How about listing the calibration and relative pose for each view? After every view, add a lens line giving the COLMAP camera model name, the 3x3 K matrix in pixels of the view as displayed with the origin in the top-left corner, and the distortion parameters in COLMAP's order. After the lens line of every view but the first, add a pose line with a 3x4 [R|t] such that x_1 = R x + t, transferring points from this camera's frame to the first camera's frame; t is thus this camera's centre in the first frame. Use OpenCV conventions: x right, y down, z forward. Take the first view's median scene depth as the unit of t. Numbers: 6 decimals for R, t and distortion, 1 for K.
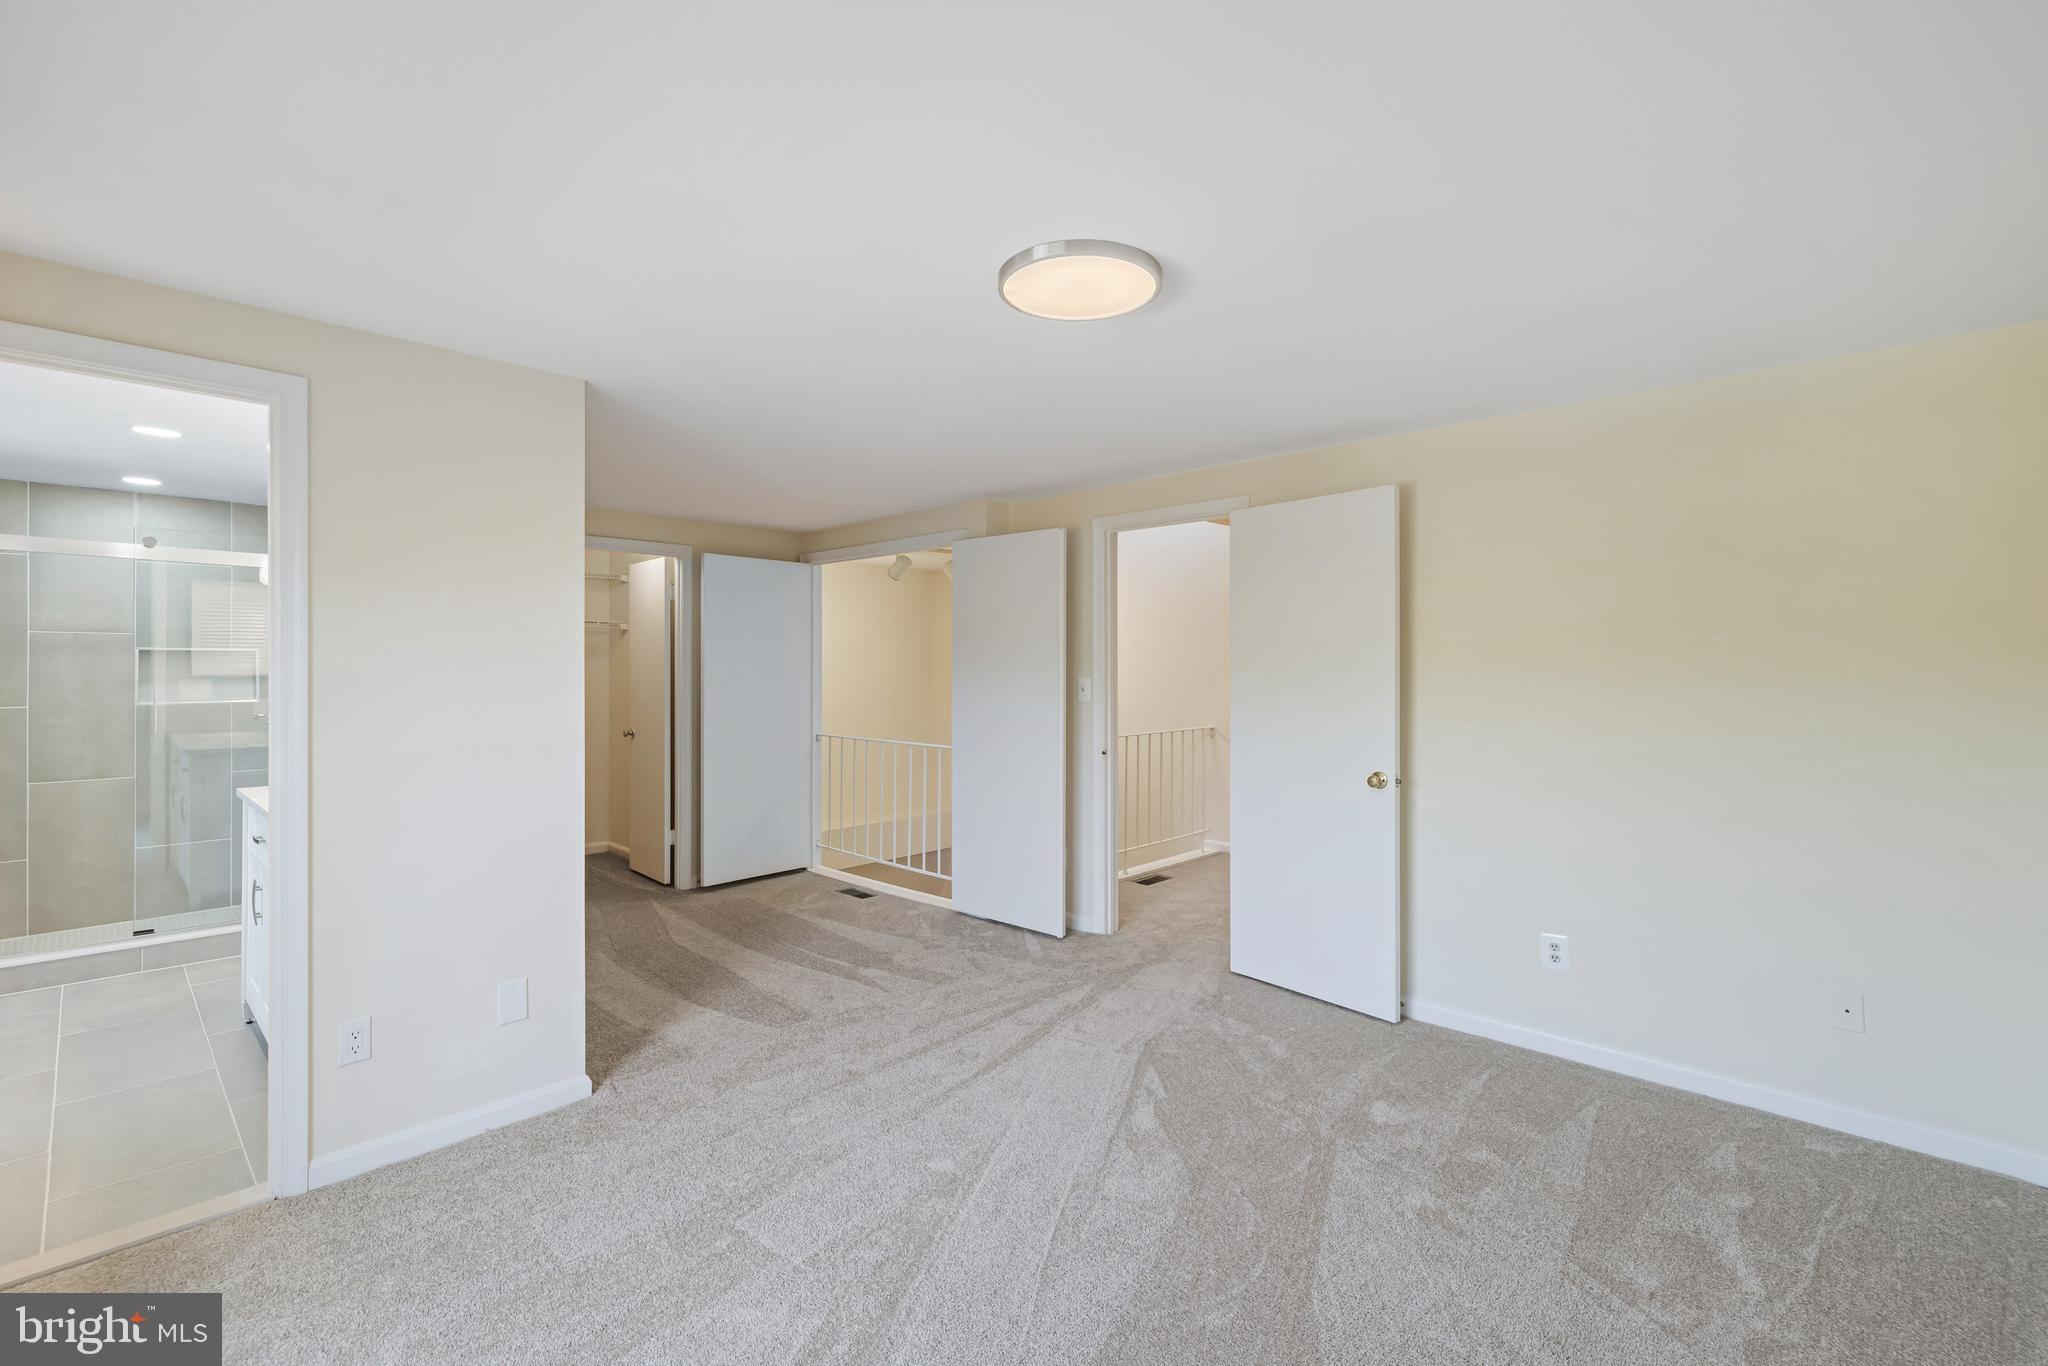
lens RADIAL K [[881.5, 0, 1015.8], [0, 881.5, 679.9], [0, 0, 1]] dist [-0.001930, -0.000097]
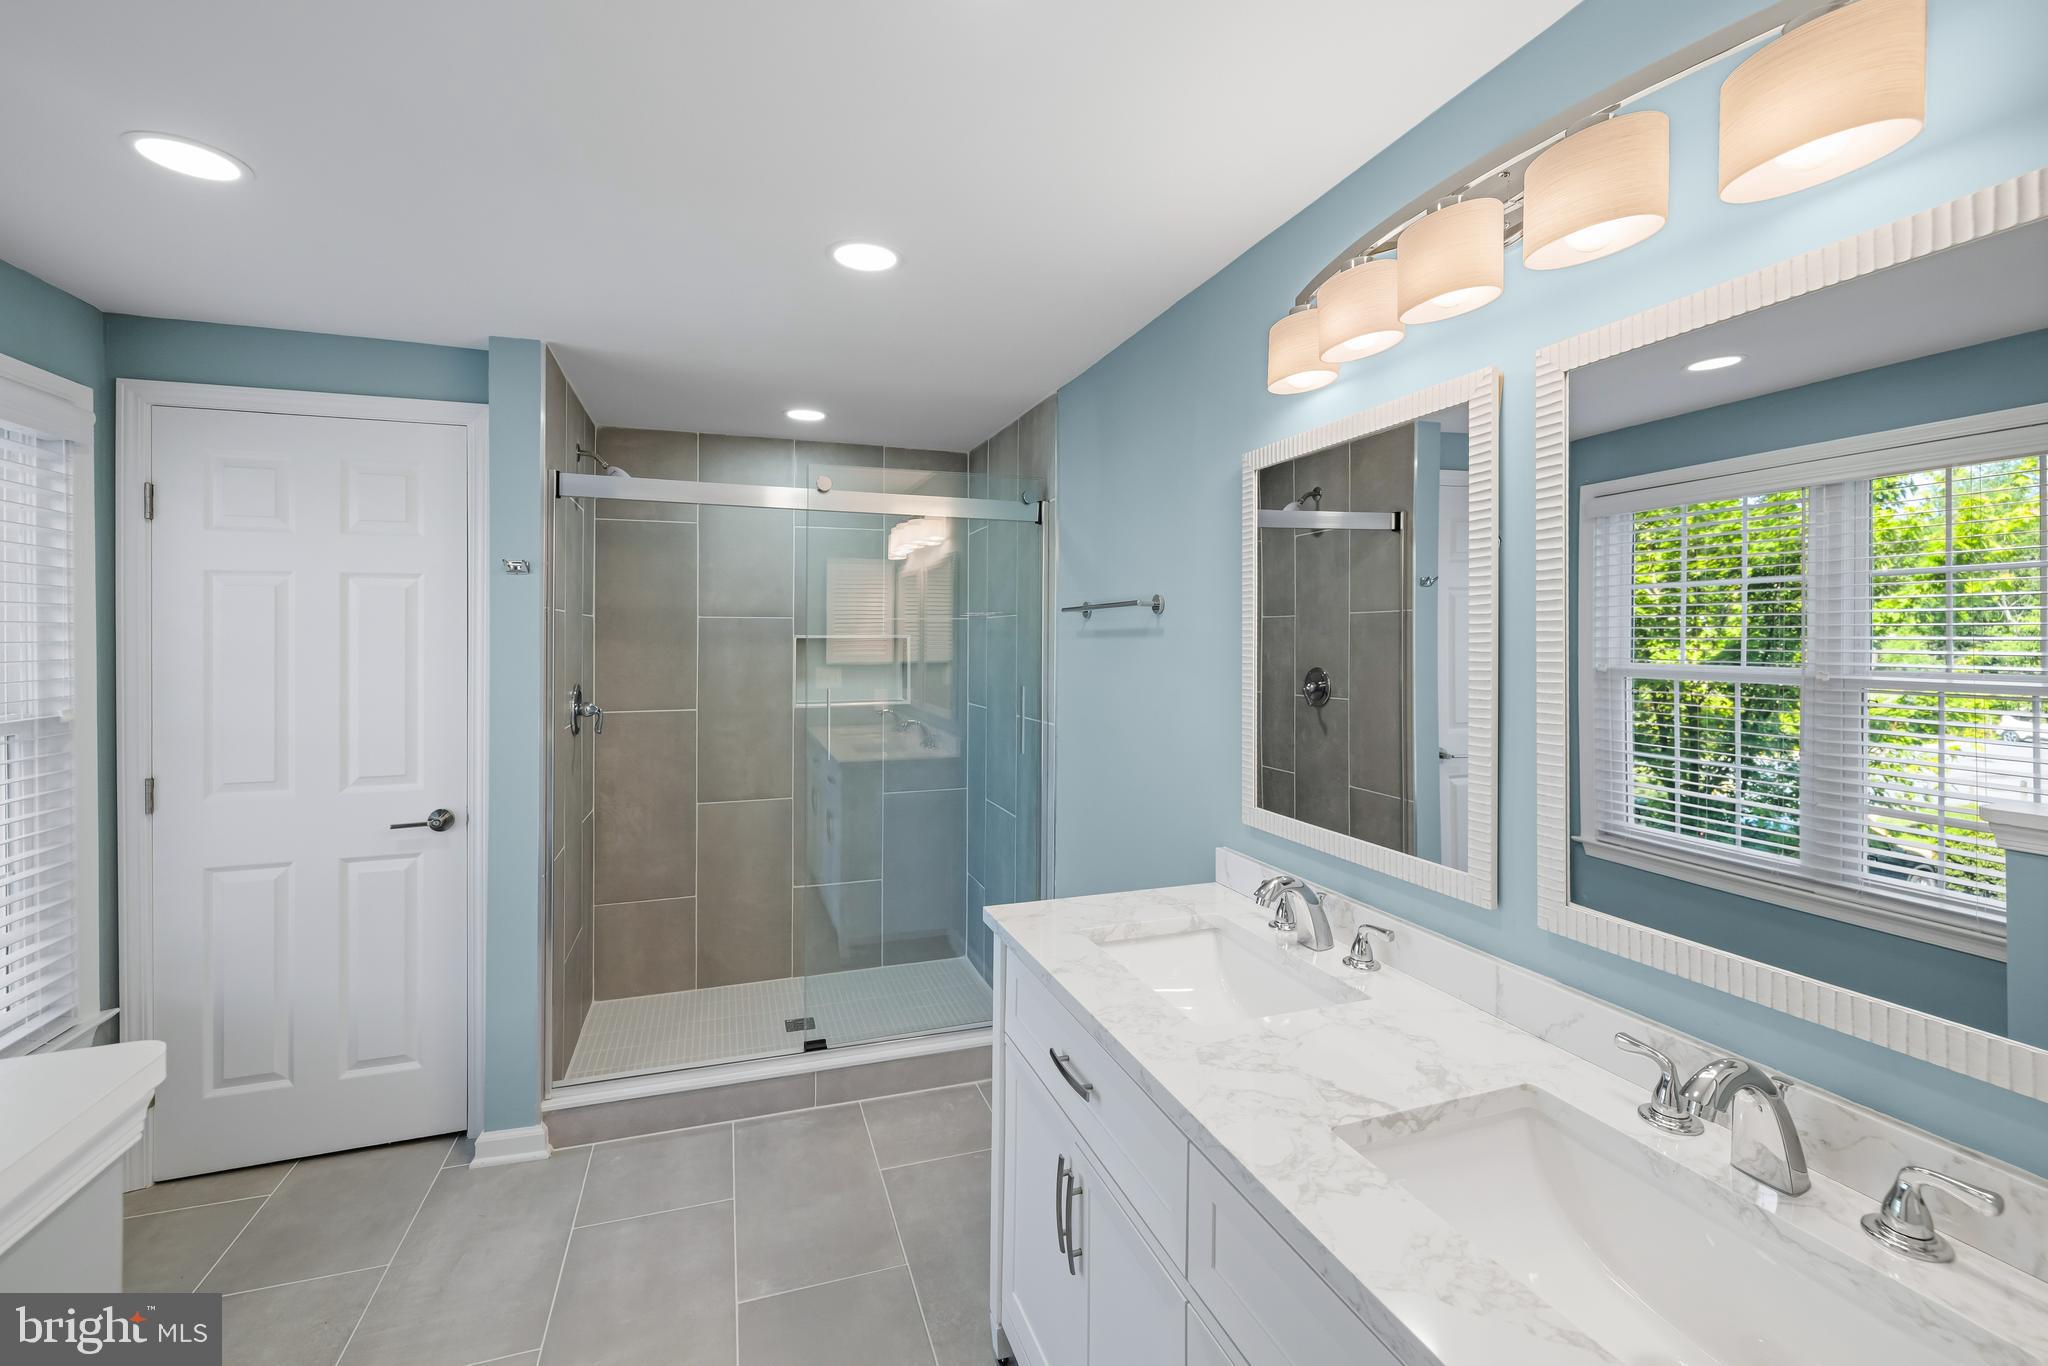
lens RADIAL K [[901.4, 0, 1025.2], [0, 901.4, 633.9], [0, 0, 1]] dist [-0.001387, -0.000152]
pose [[0.881802, -0.013310, -0.471432, -0.461551], [0.003780, 0.999769, -0.021158, -0.021303], [0.471605, 0.016875, 0.881648, 0.406434]]
